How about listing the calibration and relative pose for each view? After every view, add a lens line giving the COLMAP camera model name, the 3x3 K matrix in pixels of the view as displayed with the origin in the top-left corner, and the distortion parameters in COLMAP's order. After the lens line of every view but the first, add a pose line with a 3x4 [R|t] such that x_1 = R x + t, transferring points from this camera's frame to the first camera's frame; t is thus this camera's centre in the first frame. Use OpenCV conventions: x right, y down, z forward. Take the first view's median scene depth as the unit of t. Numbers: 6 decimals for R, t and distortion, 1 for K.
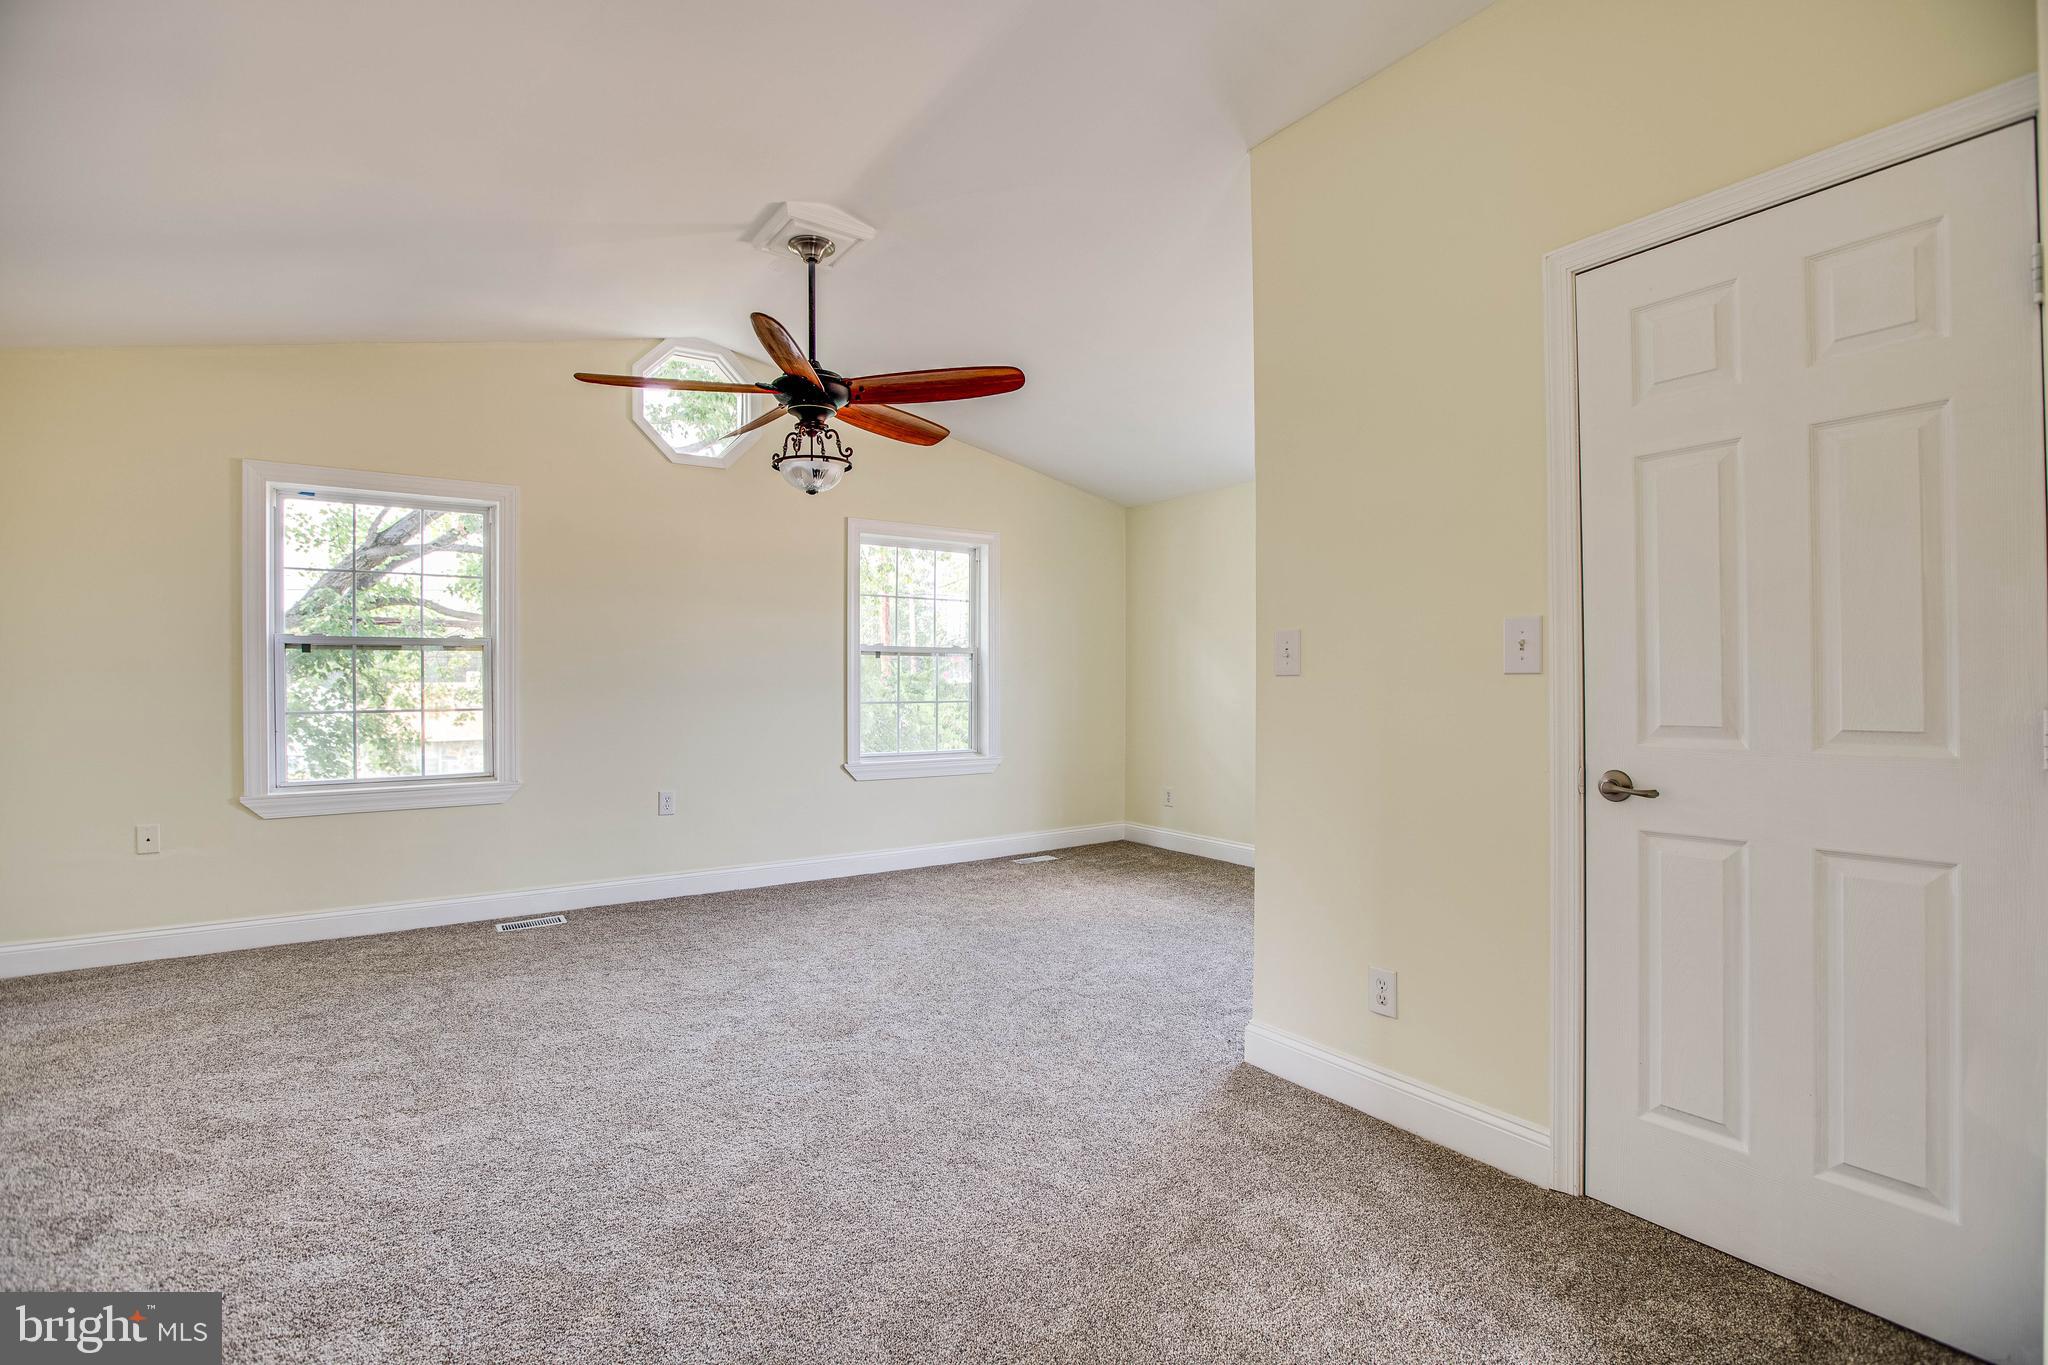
lens RADIAL K [[936.7, 0, 1009.8], [0, 936.7, 683.7], [0, 0, 1]] dist [-0.022843, 0.002128]
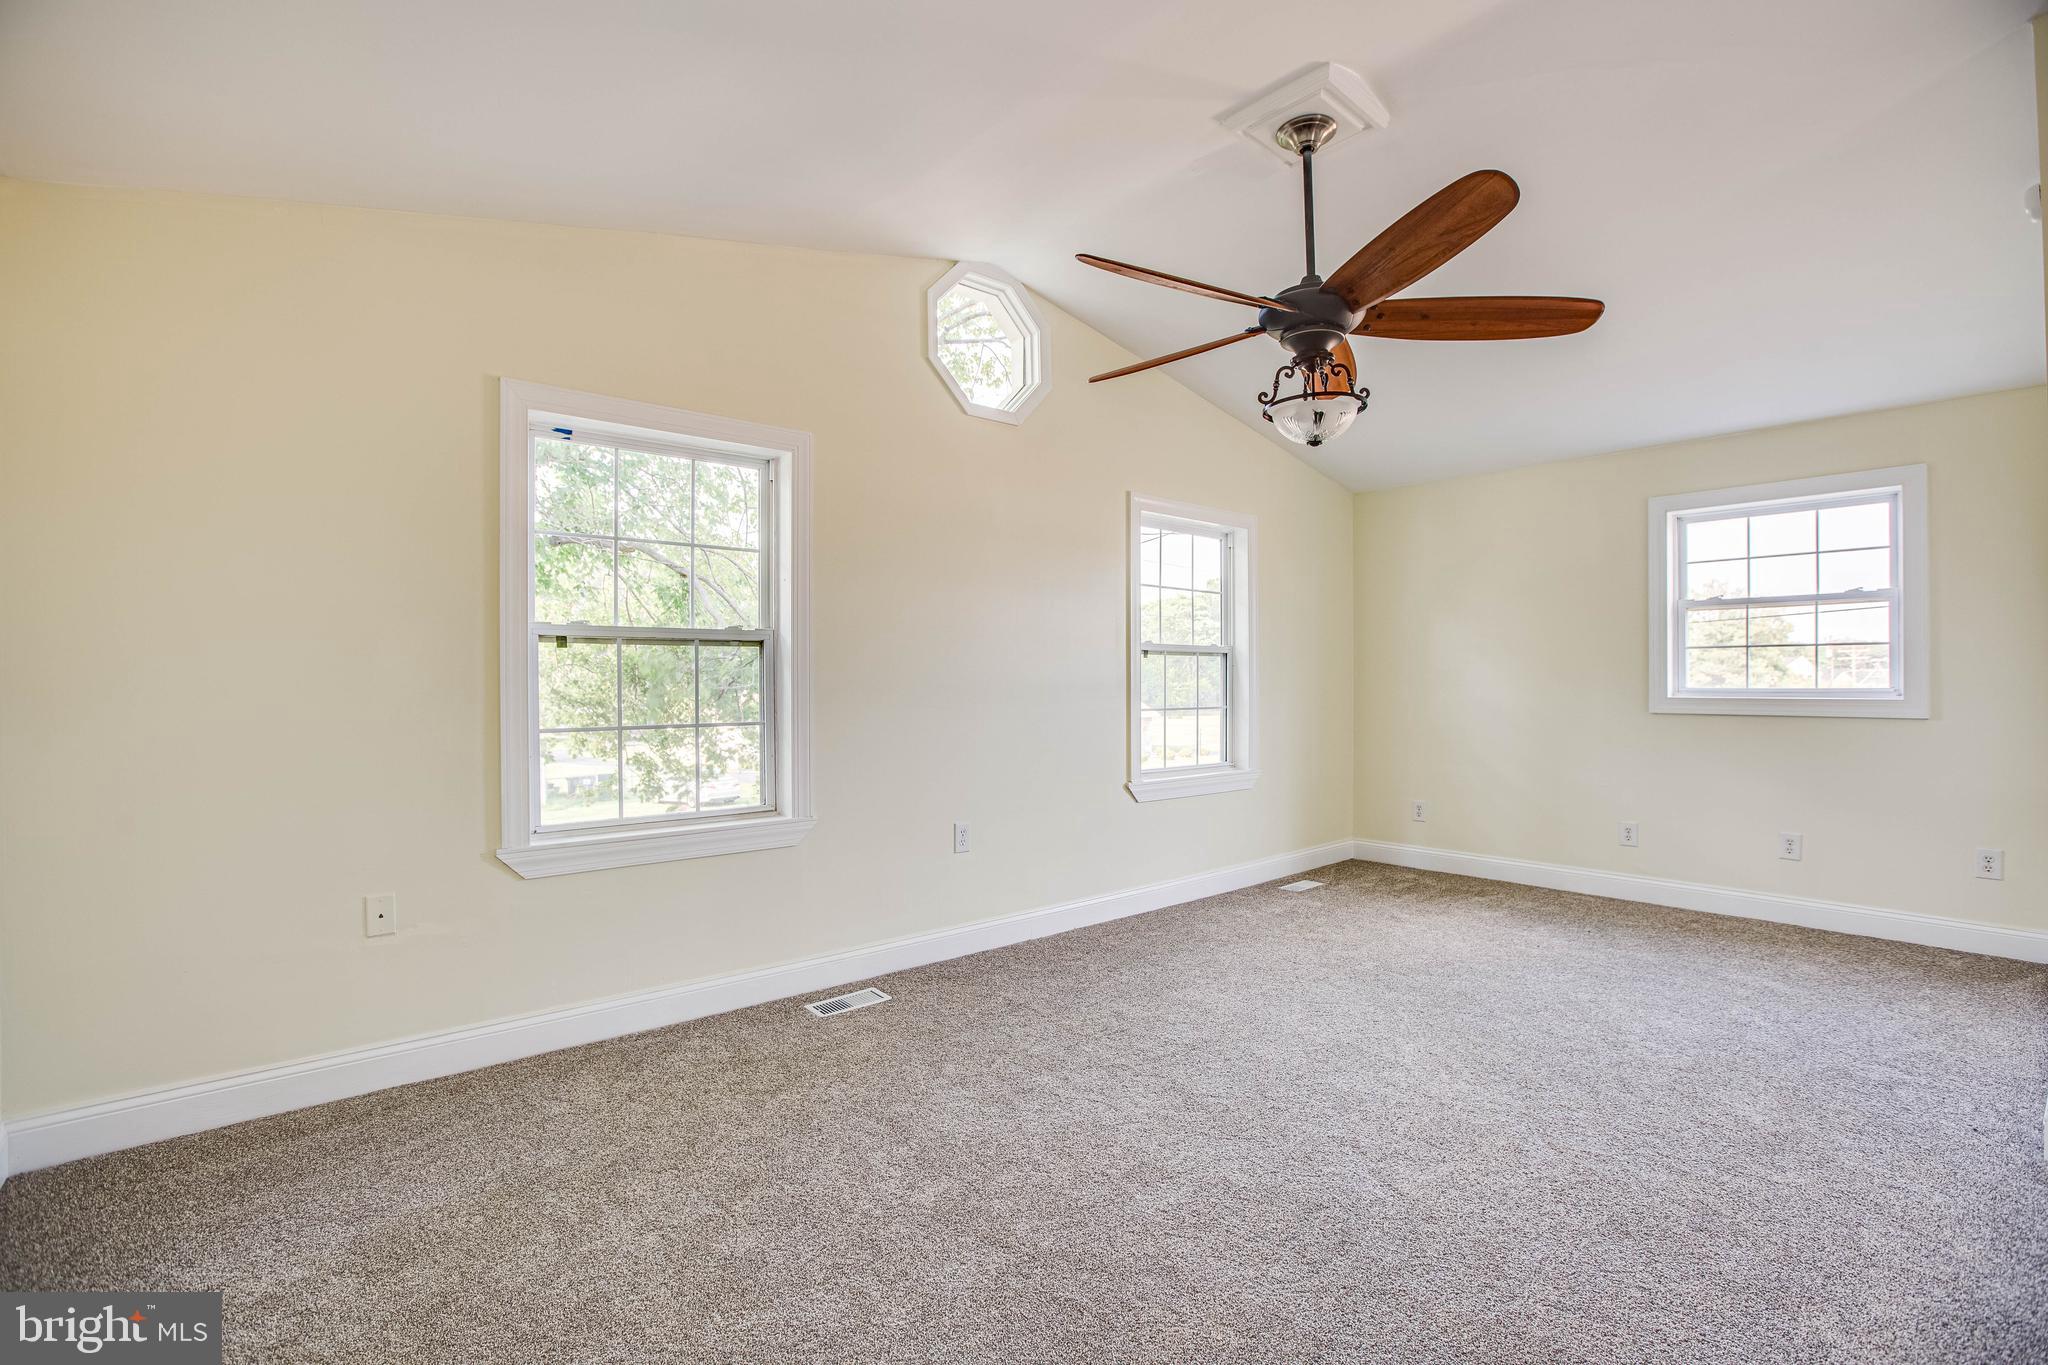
lens RADIAL K [[936.7, 0, 1031.0], [0, 936.7, 681.3], [0, 0, 1]] dist [-0.022843, 0.002128]
pose [[0.992196, -0.003536, 0.124636, -0.442526], [0.004337, 0.999972, -0.006155, -0.001031], [-0.124610, 0.006648, 0.992183, 0.207428]]
